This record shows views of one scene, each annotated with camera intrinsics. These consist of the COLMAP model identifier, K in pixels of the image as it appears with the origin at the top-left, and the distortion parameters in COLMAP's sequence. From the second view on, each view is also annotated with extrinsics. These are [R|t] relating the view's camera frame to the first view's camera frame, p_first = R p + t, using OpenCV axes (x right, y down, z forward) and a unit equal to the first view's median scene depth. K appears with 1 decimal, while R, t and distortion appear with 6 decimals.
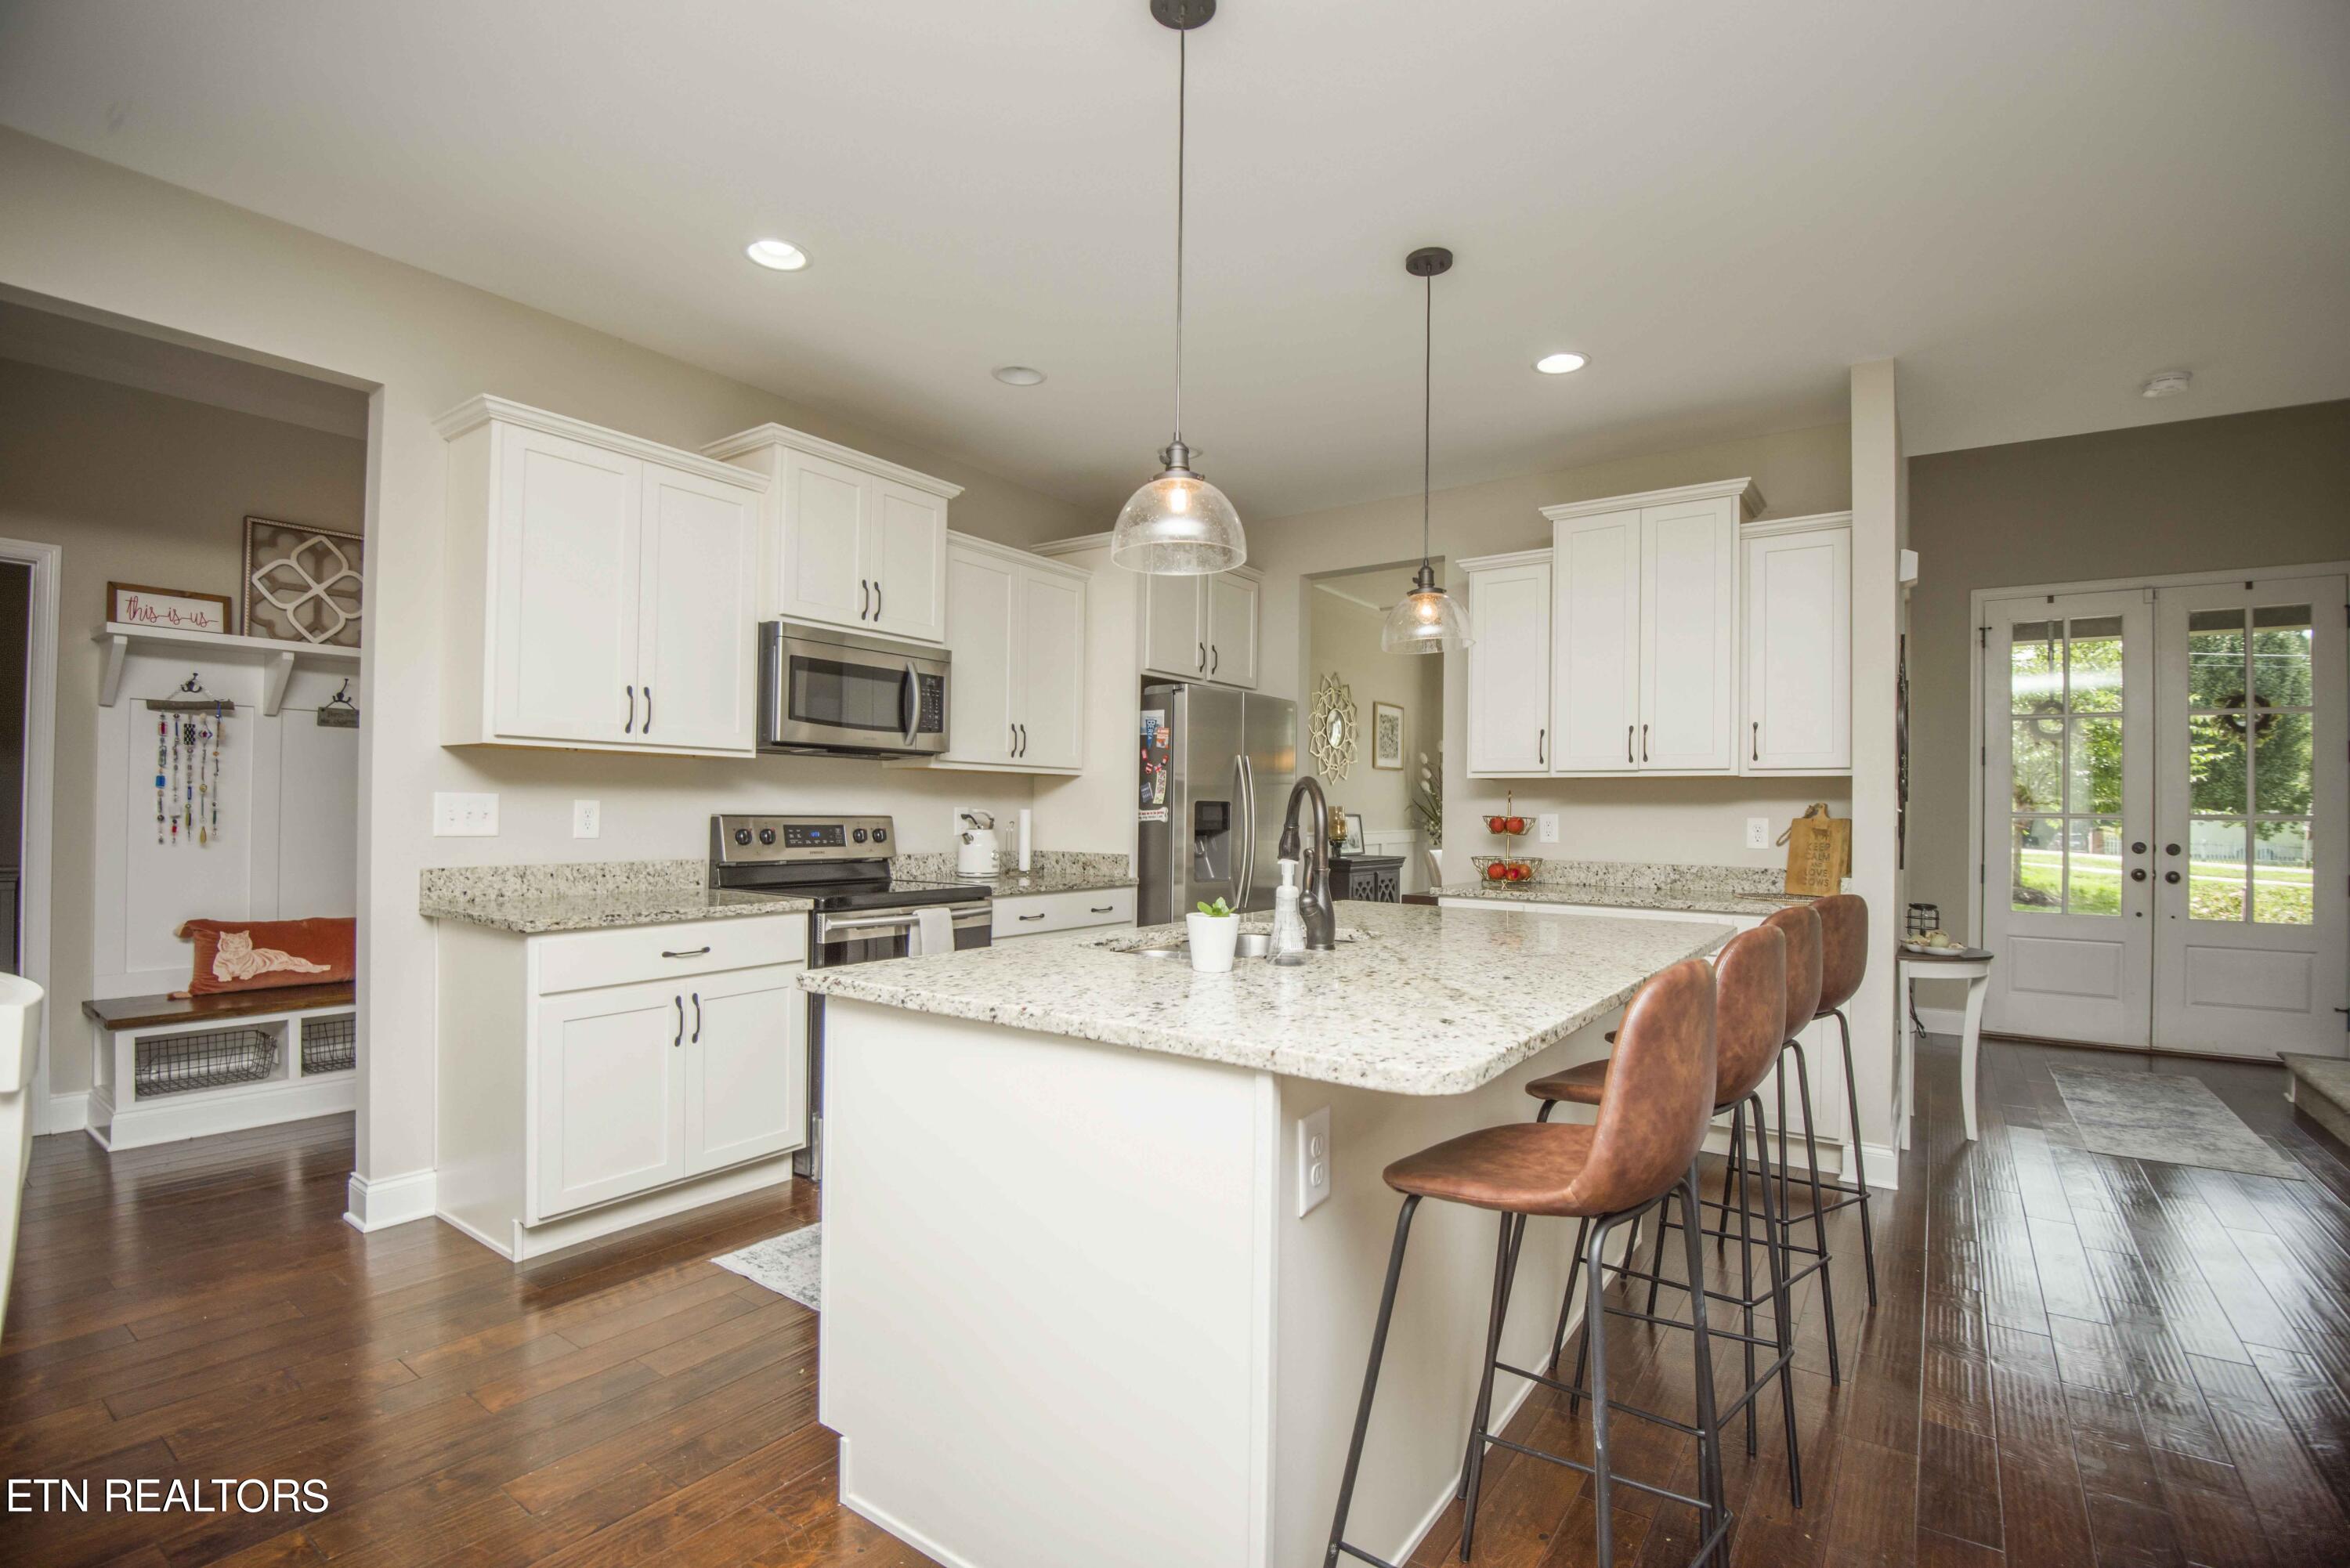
lens RADIAL K [[1078.3, 0, 1180.1], [0, 1078.3, 802.4], [0, 0, 1]] dist [-0.023897, -0.009565]
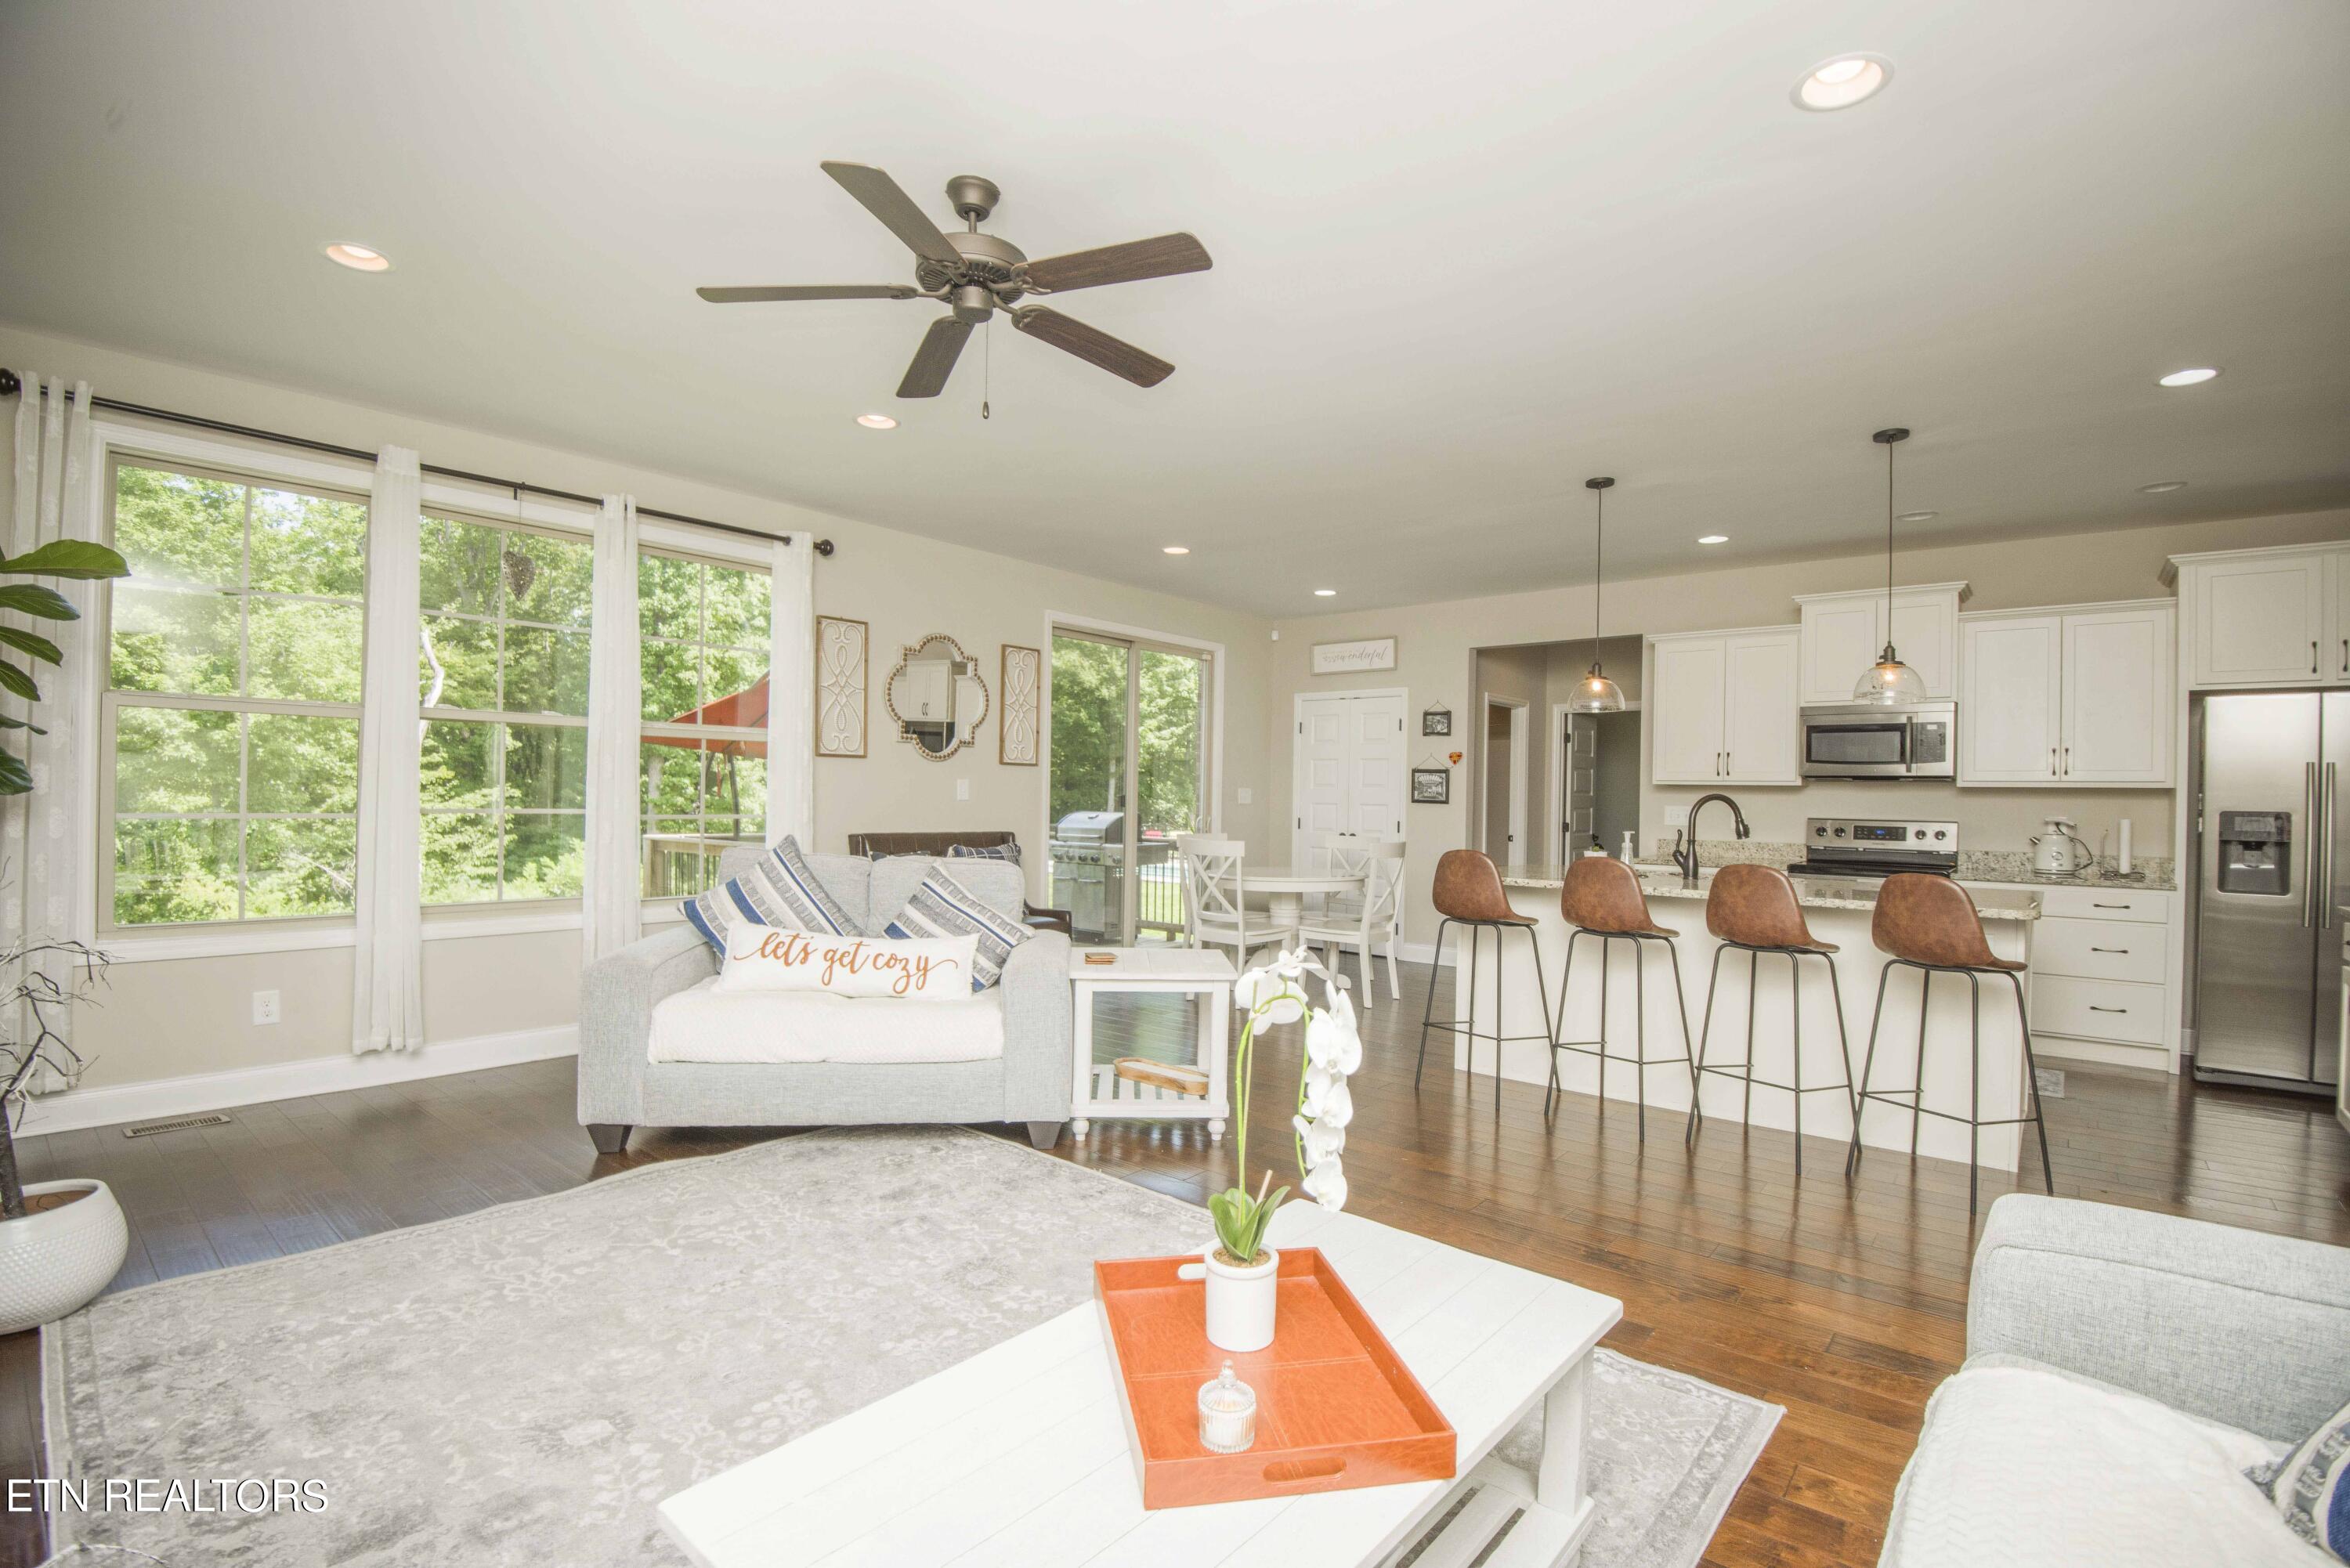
lens RADIAL K [[1078.3, 0, 1180.1], [0, 1078.3, 802.4], [0, 0, 1]] dist [-0.023897, -0.009565]
pose [[-0.087003, -0.009366, -0.996164, 1.327706], [-0.009604, 0.999917, -0.008563, 0.011182], [0.996162, 0.008823, -0.087086, 0.124517]]
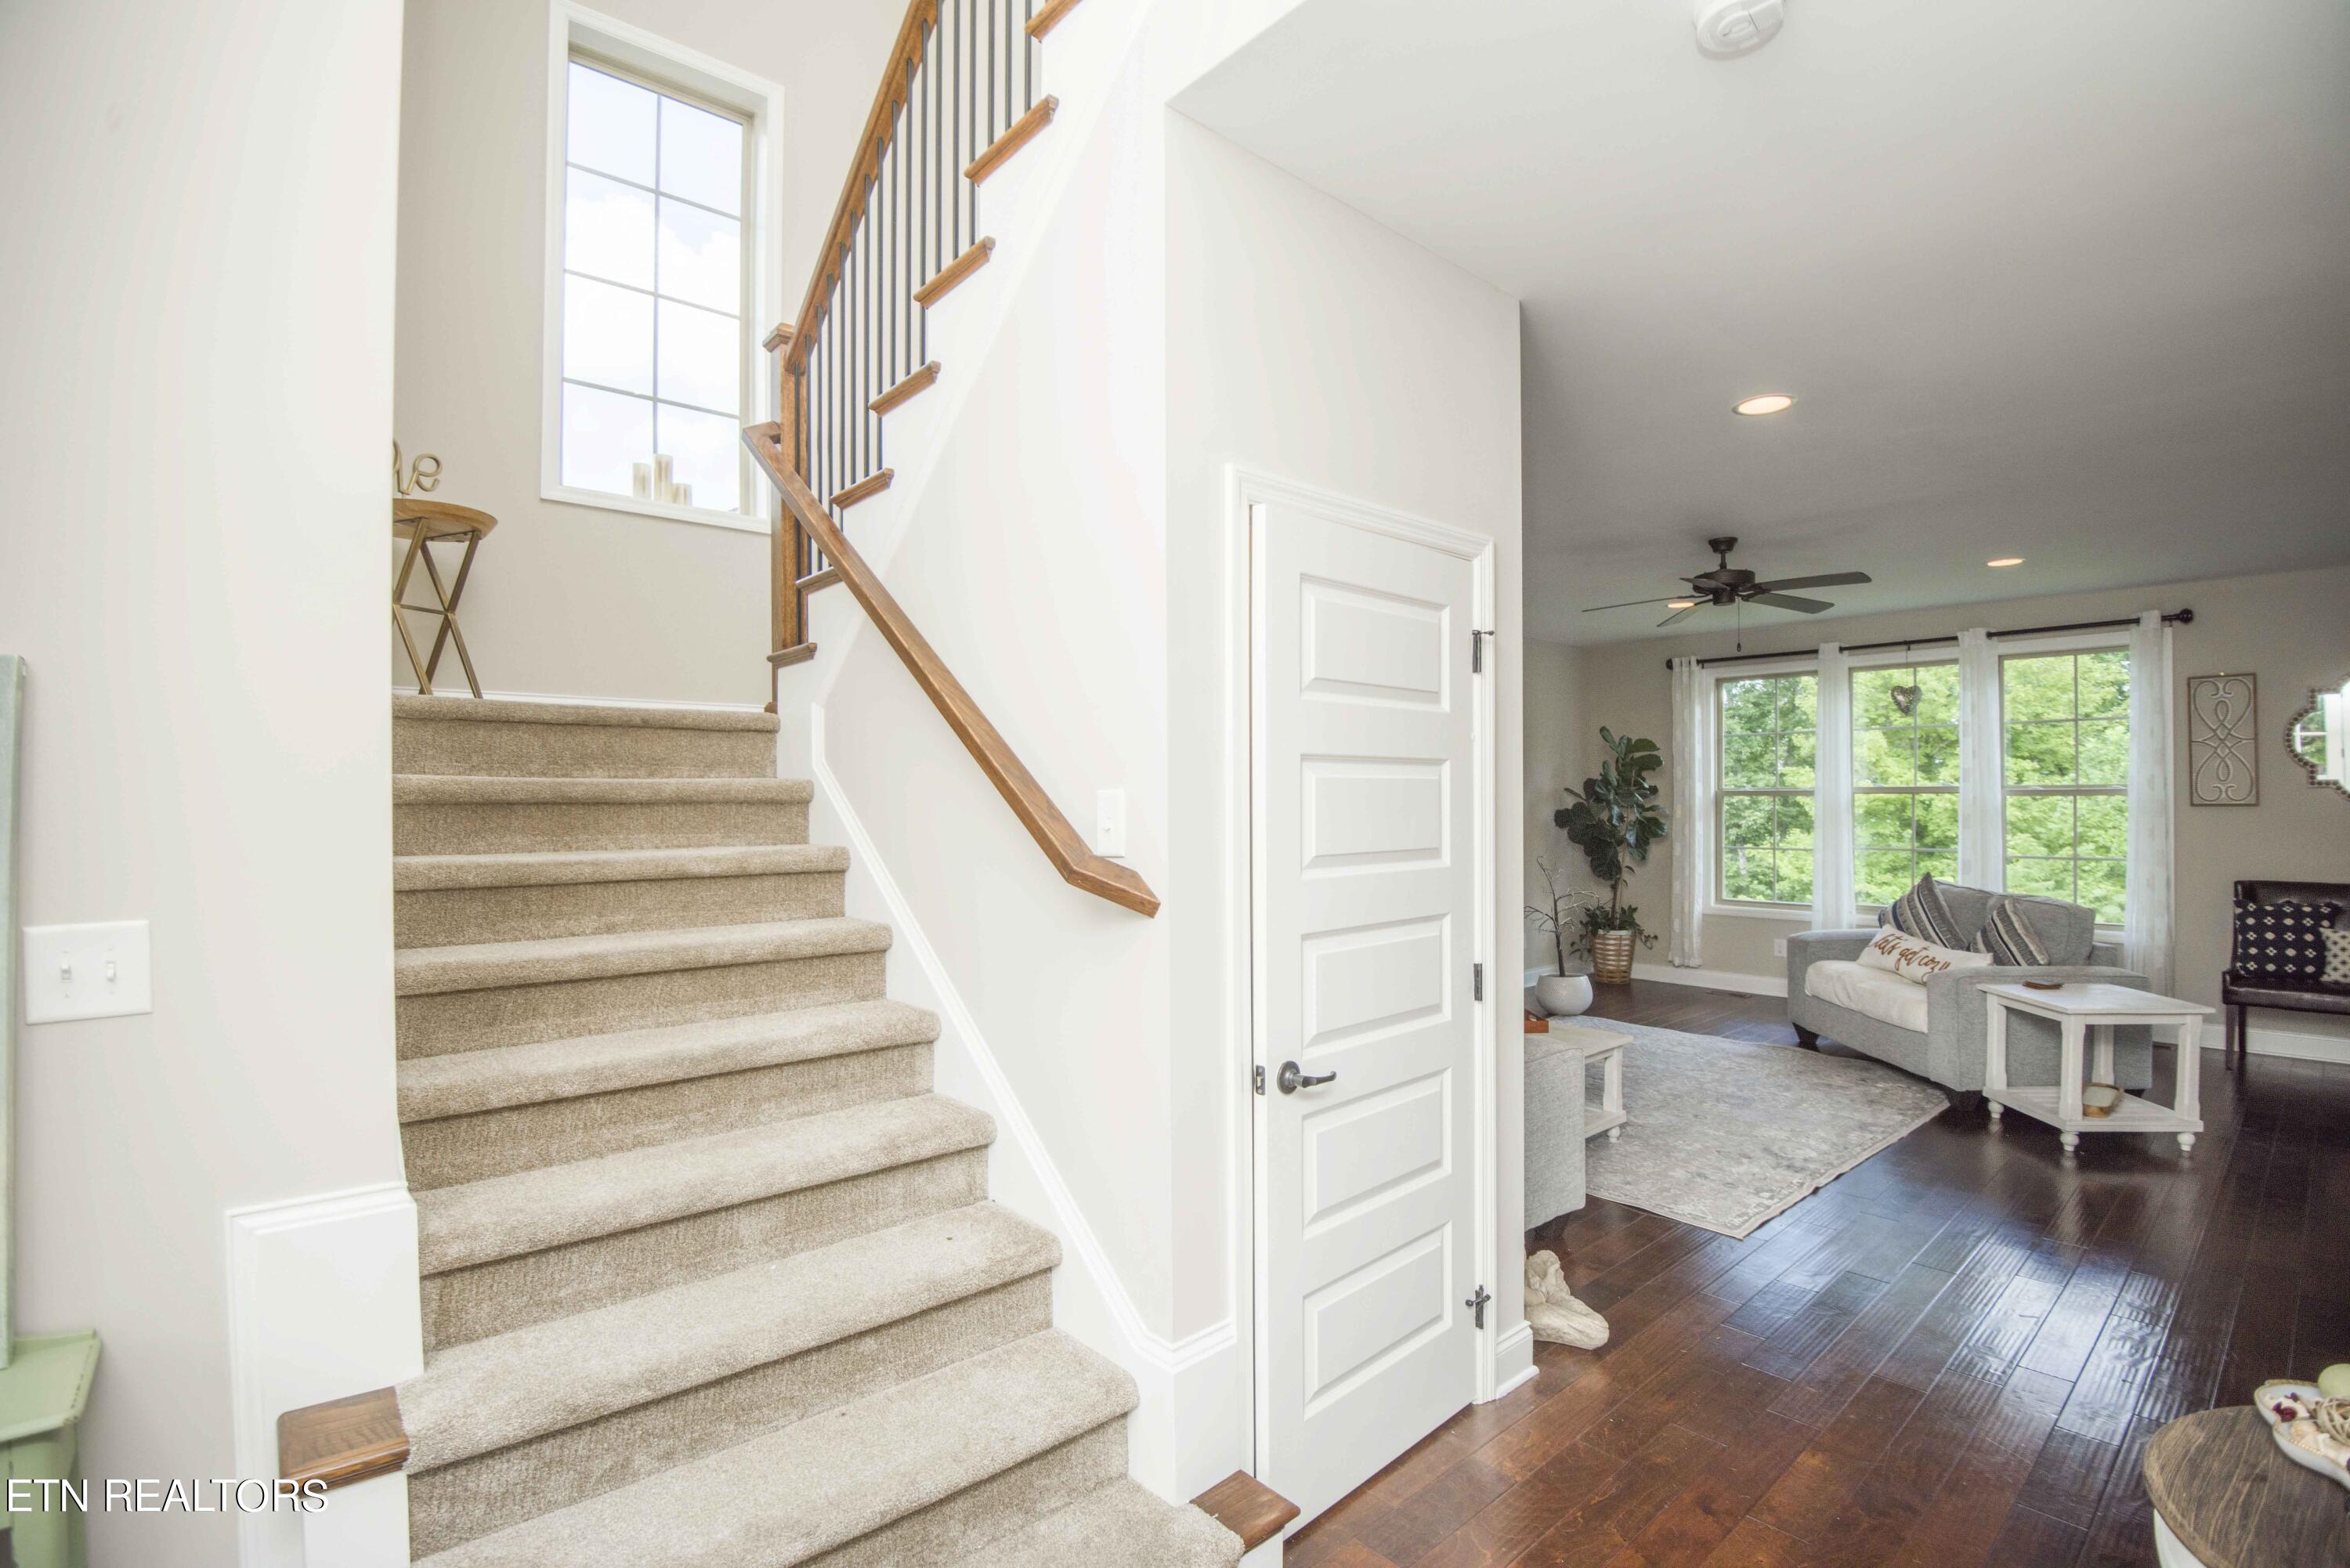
lens RADIAL K [[1078.3, 0, 1180.1], [0, 1078.3, 802.4], [0, 0, 1]] dist [-0.023897, -0.009565]
pose [[-0.971547, -0.009862, 0.236641, 0.994248], [-0.011088, 0.999931, -0.003850, -0.044459], [-0.236587, -0.006365, -0.971590, 1.387118]]
